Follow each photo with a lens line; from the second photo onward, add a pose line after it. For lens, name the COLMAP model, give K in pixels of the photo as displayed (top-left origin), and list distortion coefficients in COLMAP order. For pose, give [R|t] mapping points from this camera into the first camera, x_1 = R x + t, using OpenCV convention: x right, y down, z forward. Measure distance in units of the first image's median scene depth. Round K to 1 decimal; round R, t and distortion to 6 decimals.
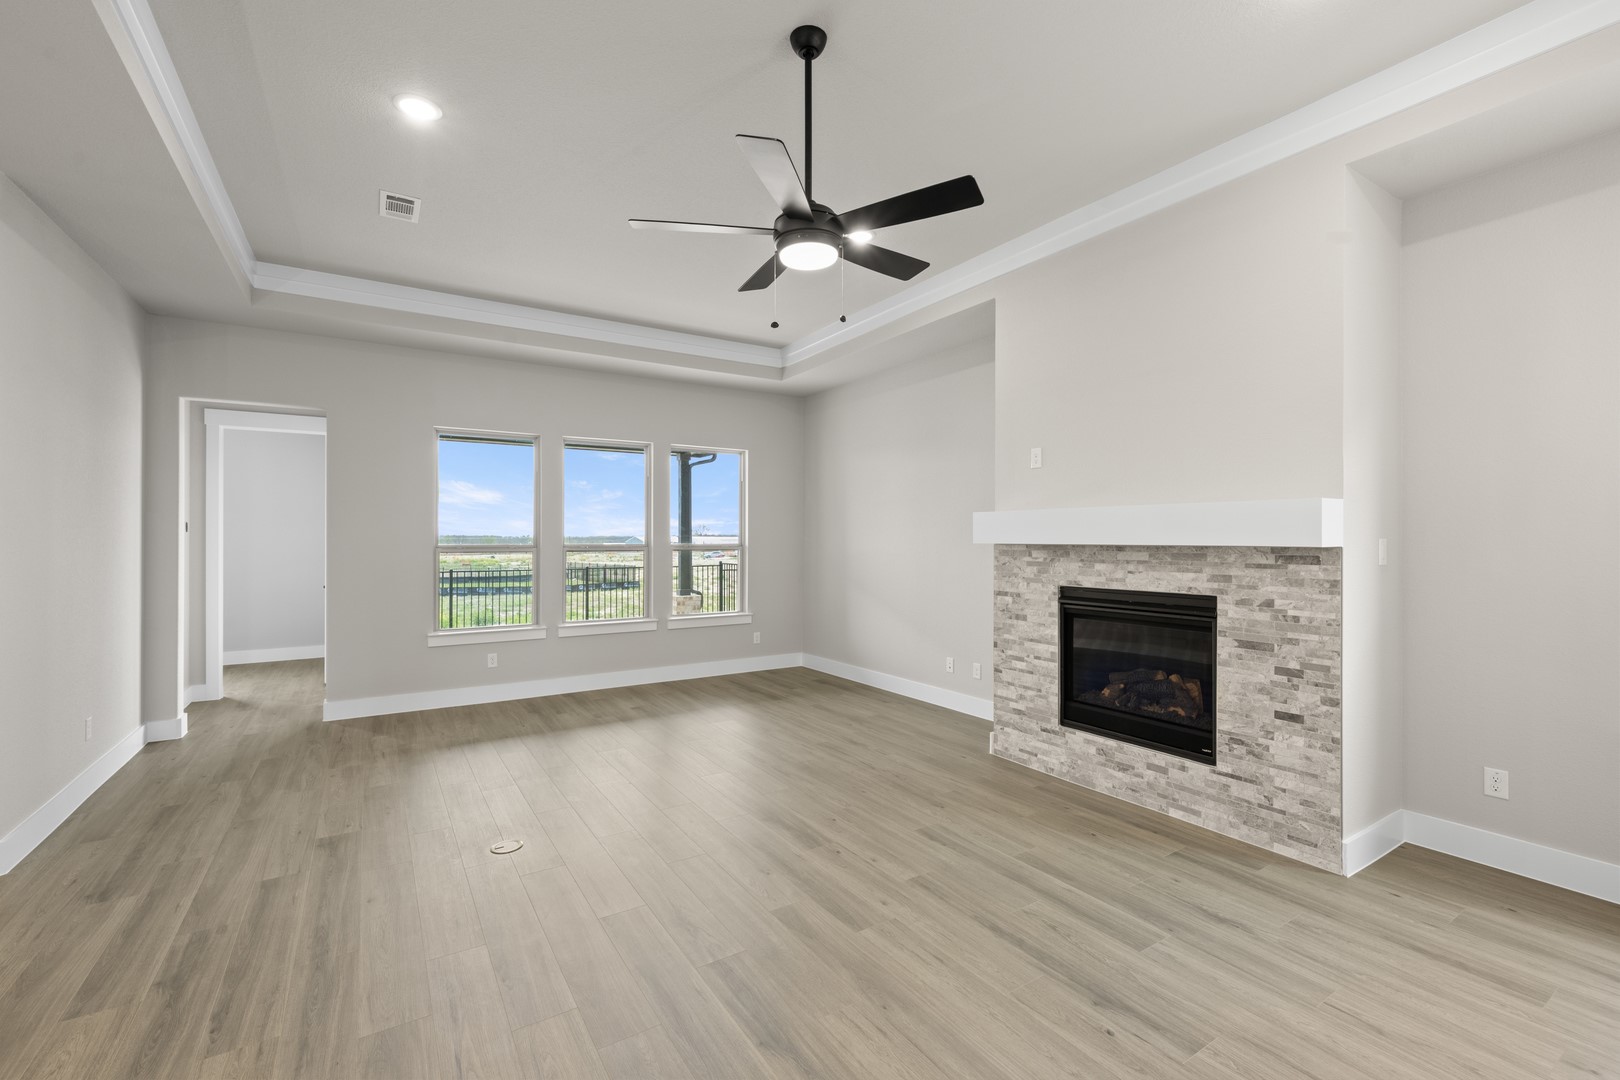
lens RADIAL K [[691.1, 0, 813.3], [0, 691.1, 538.1], [0, 0, 1]] dist [-0.000136, -0.000151]
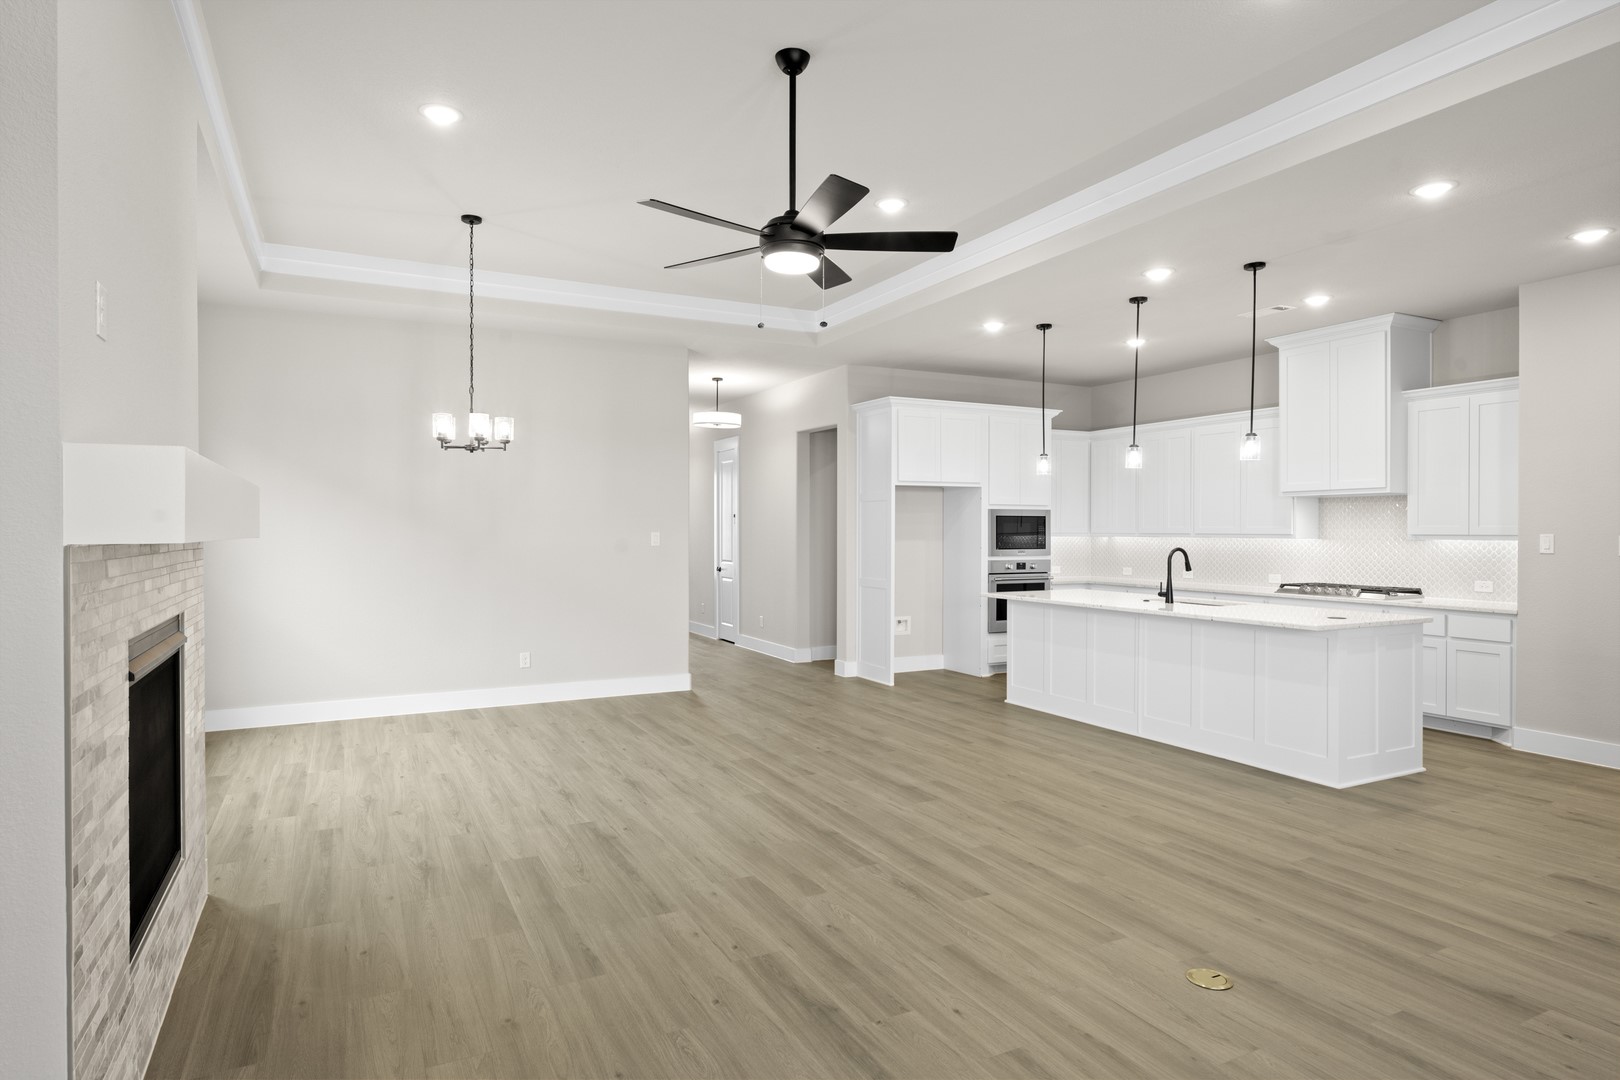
lens RADIAL K [[915.5, 0, 813.3], [0, 915.5, 534.5], [0, 0, 1]] dist [-0.000752, -0.000117]
pose [[-0.995483, 0.000957, 0.094933, -0.170415], [0.001464, 0.999985, 0.005269, 0.001330], [-0.094926, 0.005384, -0.995470, 2.358341]]
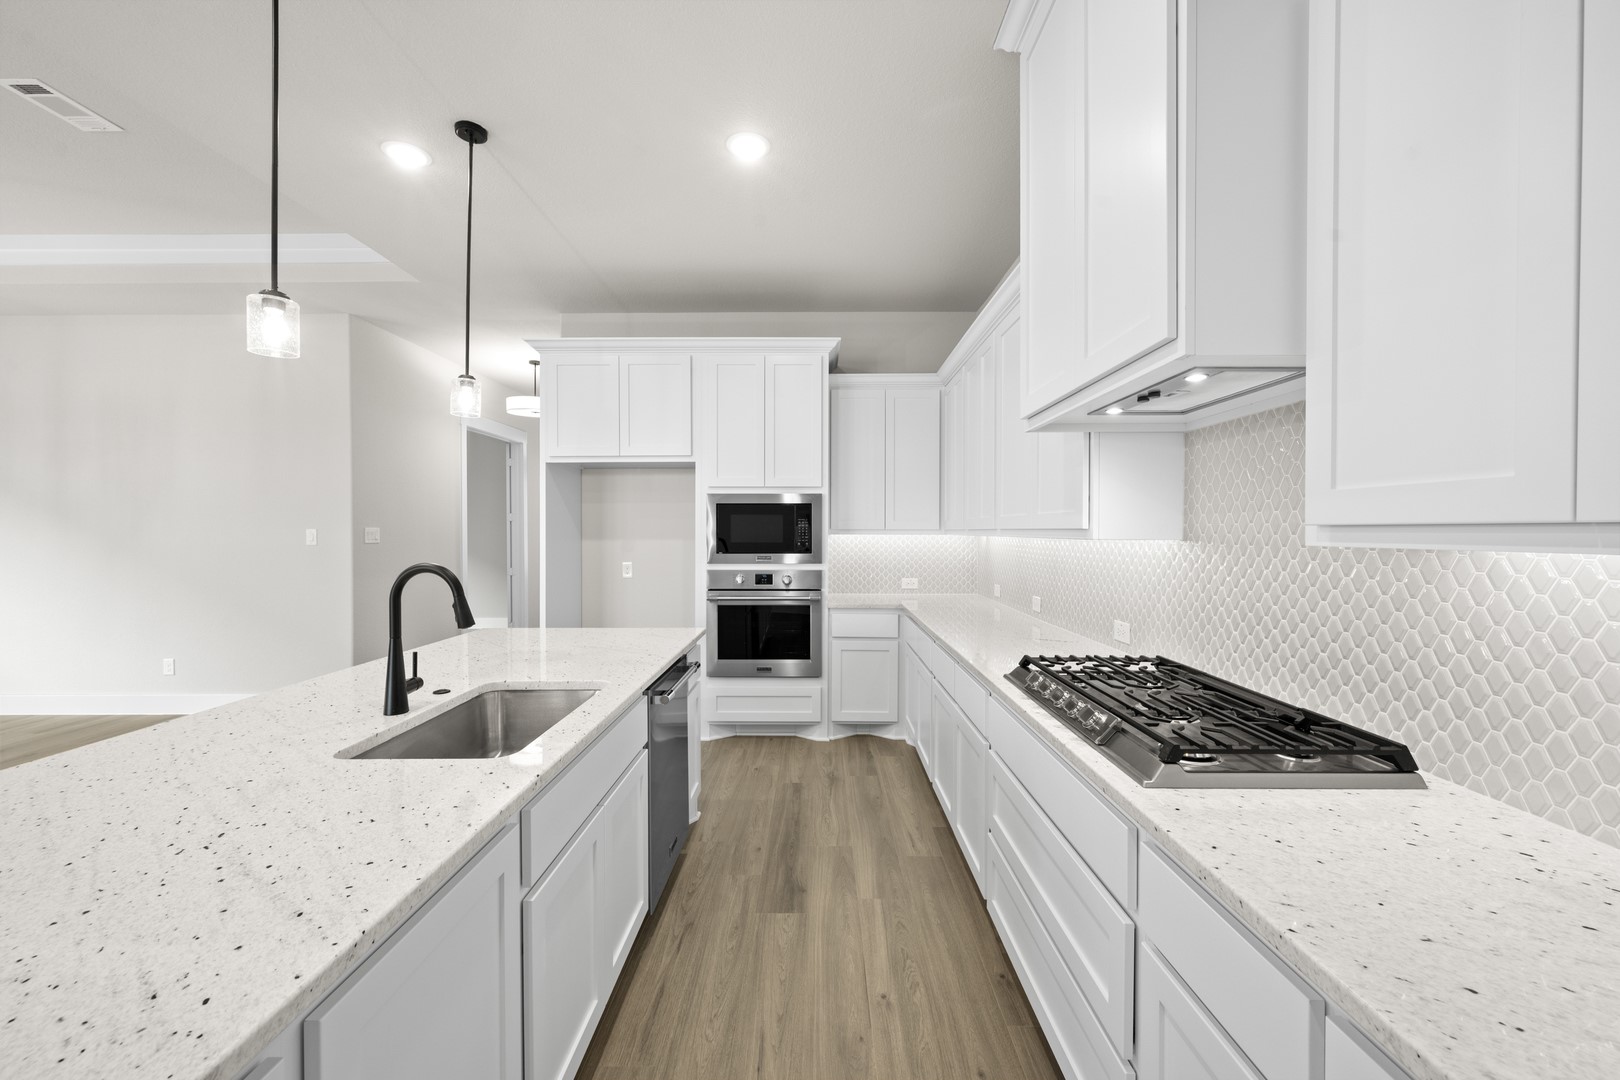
lens RADIAL K [[646.6, 0, 810.0], [0, 646.6, 540.0], [0, 0, 1]] dist [0.001528, 0.000154]
pose [[-0.833355, -0.003435, 0.552728, -1.582855], [0.004419, 0.999907, 0.012877, 0.021224], [-0.552721, 0.013174, -0.833262, 0.161031]]
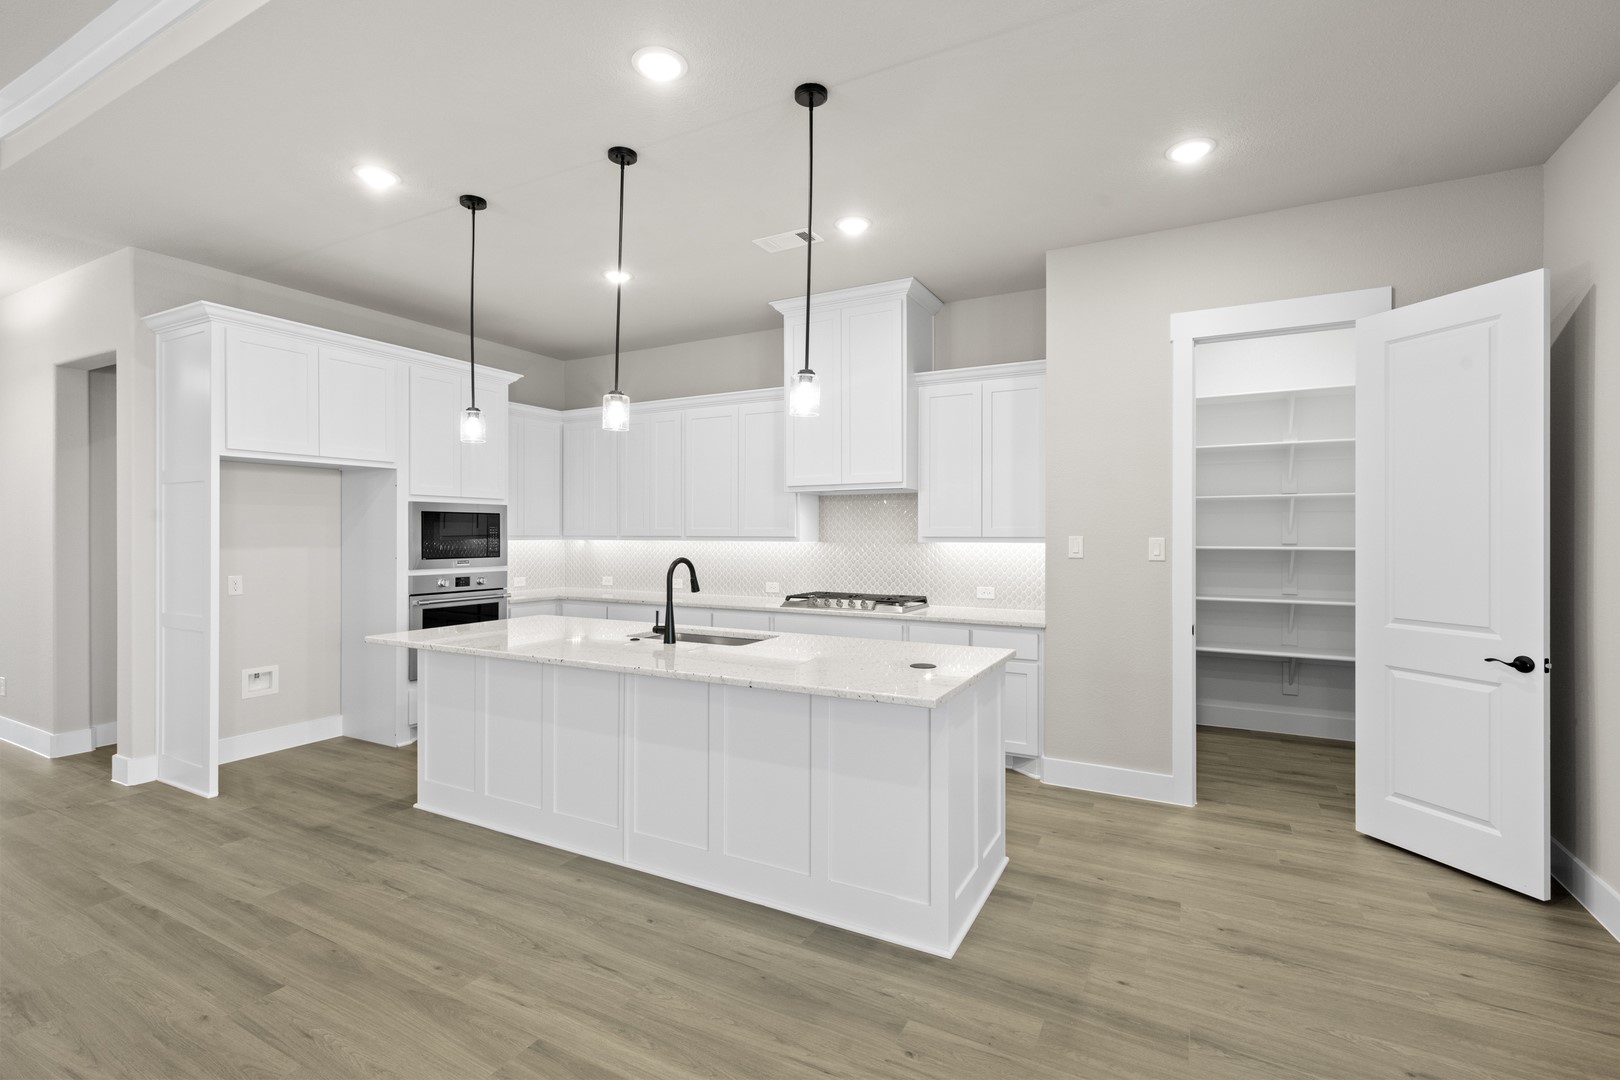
lens RADIAL K [[732.7, 0, 814.2], [0, 732.7, 534.5], [0, 0, 1]] dist [0.001149, -0.000014]
pose [[-0.873359, 0.002548, -0.487070, -0.481679], [0.001185, 0.999994, 0.003107, 0.005761], [0.487075, 0.002136, -0.873358, 1.079835]]
